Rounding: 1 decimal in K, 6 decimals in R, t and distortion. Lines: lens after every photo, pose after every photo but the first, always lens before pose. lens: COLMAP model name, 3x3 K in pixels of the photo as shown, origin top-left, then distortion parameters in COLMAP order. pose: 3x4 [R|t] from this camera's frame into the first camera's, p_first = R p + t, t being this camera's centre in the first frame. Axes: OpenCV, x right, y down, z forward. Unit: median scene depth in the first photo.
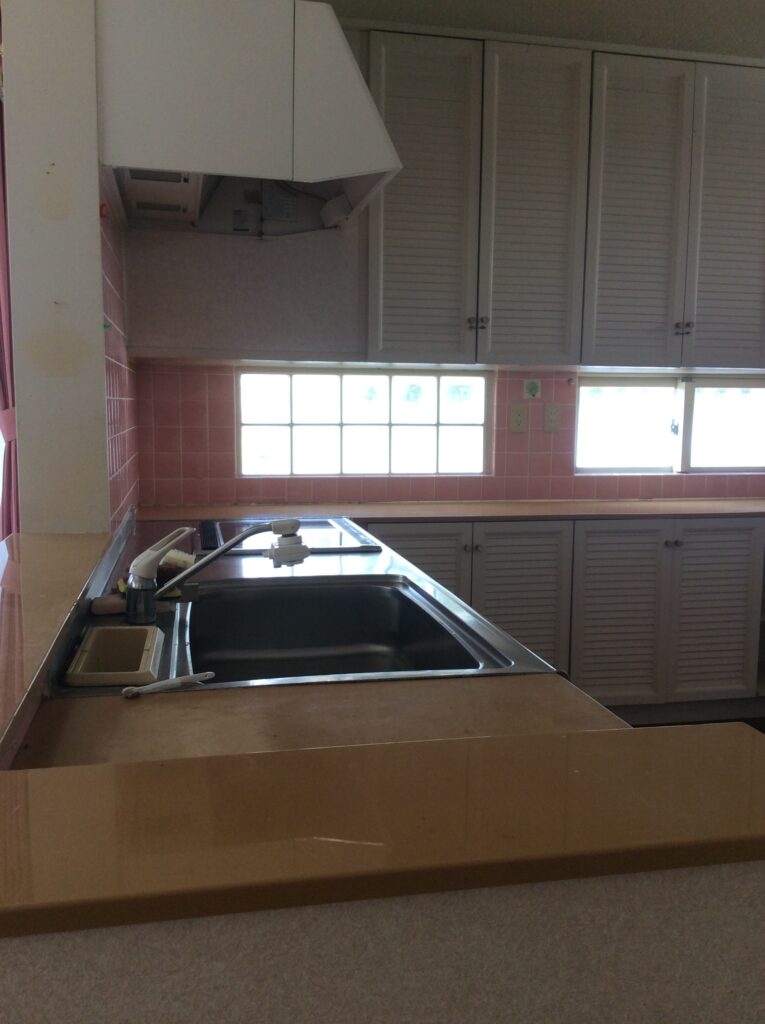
lens RADIAL K [[934.2, 0, 382.5], [0, 934.2, 512.0], [0, 0, 1]] dist [0.133738, -0.253724]
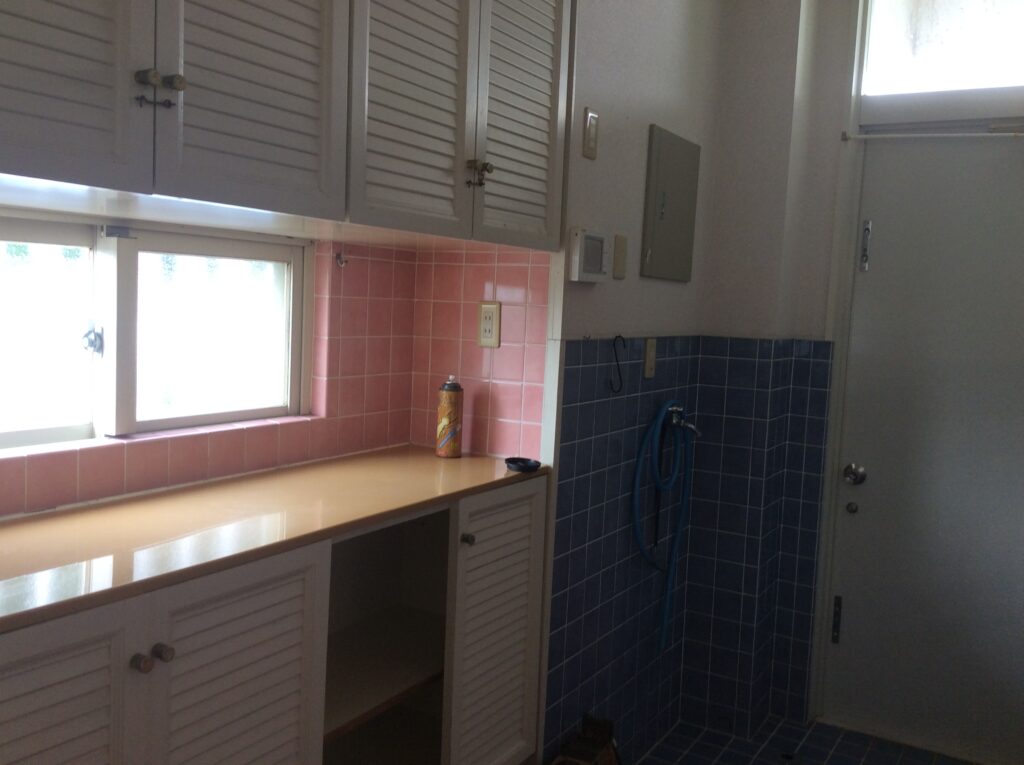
lens RADIAL K [[934.2, 0, 512.0], [0, 934.2, 382.5], [0, 0, 1]] dist [0.133738, -0.253724]
pose [[0.685457, -0.044870, 0.726729, 0.129832], [0.044389, 0.998818, 0.019802, -0.075885], [-0.726759, 0.018685, 0.686638, 0.609241]]
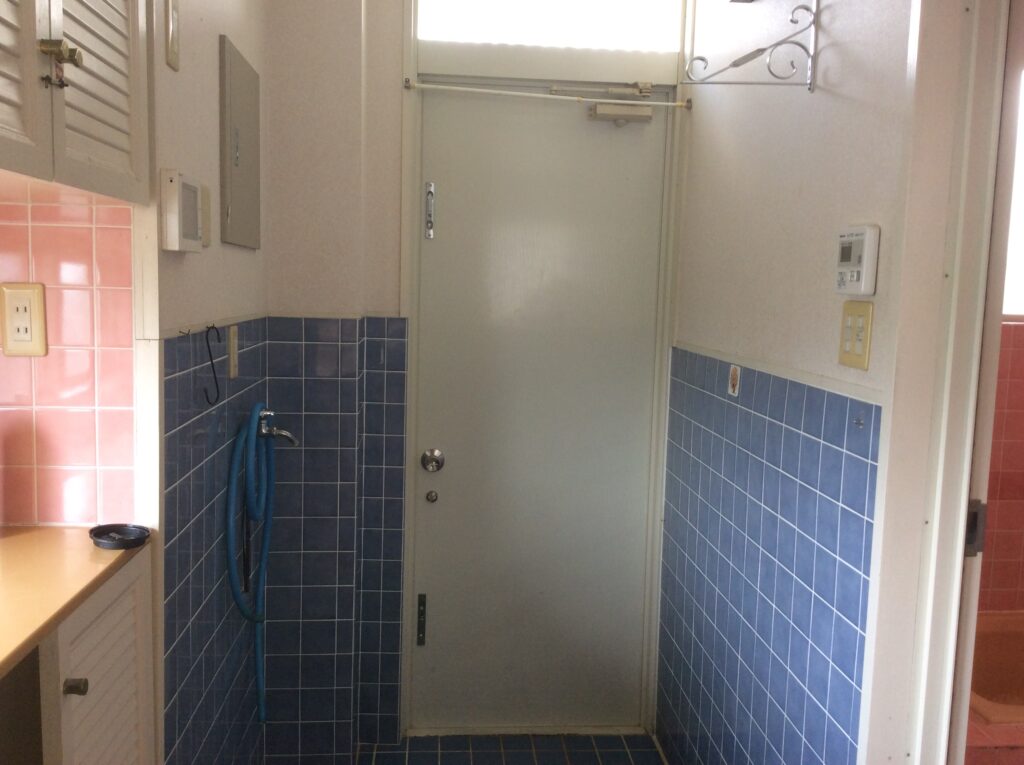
lens RADIAL K [[934.2, 0, 512.0], [0, 934.2, 382.5], [0, 0, 1]] dist [0.133738, -0.253724]
pose [[0.131681, -0.111457, 0.985006, 0.212922], [0.085206, 0.991254, 0.100774, -0.101099], [-0.987623, 0.070658, 0.140026, 0.805655]]
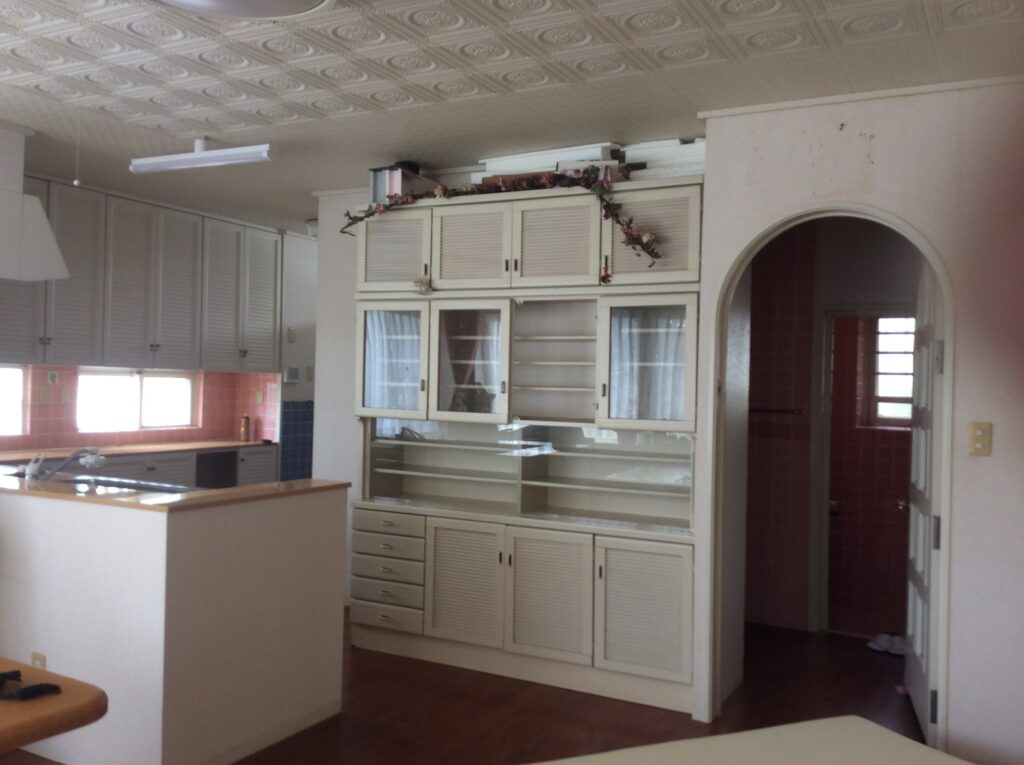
lens RADIAL K [[934.2, 0, 512.0], [0, 934.2, 382.5], [0, 0, 1]] dist [0.133738, -0.253724]
pose [[0.647814, 0.008481, 0.761751, -0.576623], [0.067284, 0.995393, -0.068303, 0.038119], [-0.758821, 0.095501, 0.644259, -0.627716]]
